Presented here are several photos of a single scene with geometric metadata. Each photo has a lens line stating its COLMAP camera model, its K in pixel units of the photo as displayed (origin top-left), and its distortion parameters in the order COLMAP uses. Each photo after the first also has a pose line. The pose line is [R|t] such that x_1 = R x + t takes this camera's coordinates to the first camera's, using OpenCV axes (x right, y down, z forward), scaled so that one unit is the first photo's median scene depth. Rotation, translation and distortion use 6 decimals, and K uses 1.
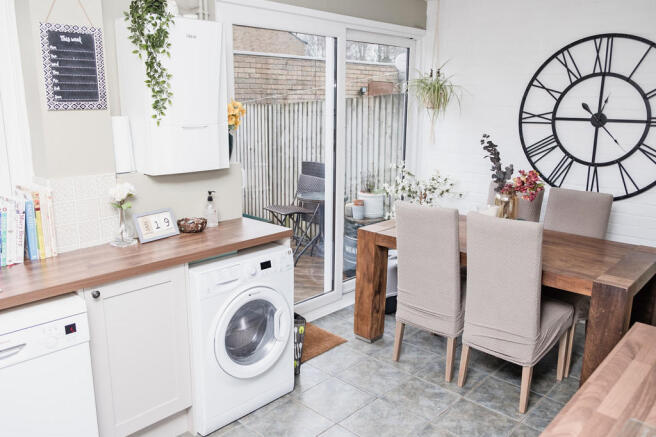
lens RADIAL K [[518.2, 0, 328.2], [0, 518.2, 217.4], [0, 0, 1]] dist [-0.037228, 0.002156]
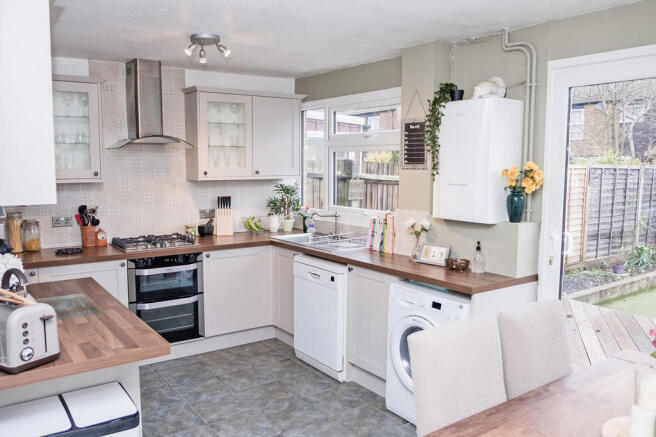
lens RADIAL K [[518.2, 0, 326.8], [0, 518.2, 218.7], [0, 0, 1]] dist [-0.037228, 0.002156]
pose [[-0.188871, 0.093807, -0.977511, 1.155708], [-0.226898, 0.964322, 0.136382, -0.218305], [0.955429, 0.247554, -0.160848, 1.031737]]
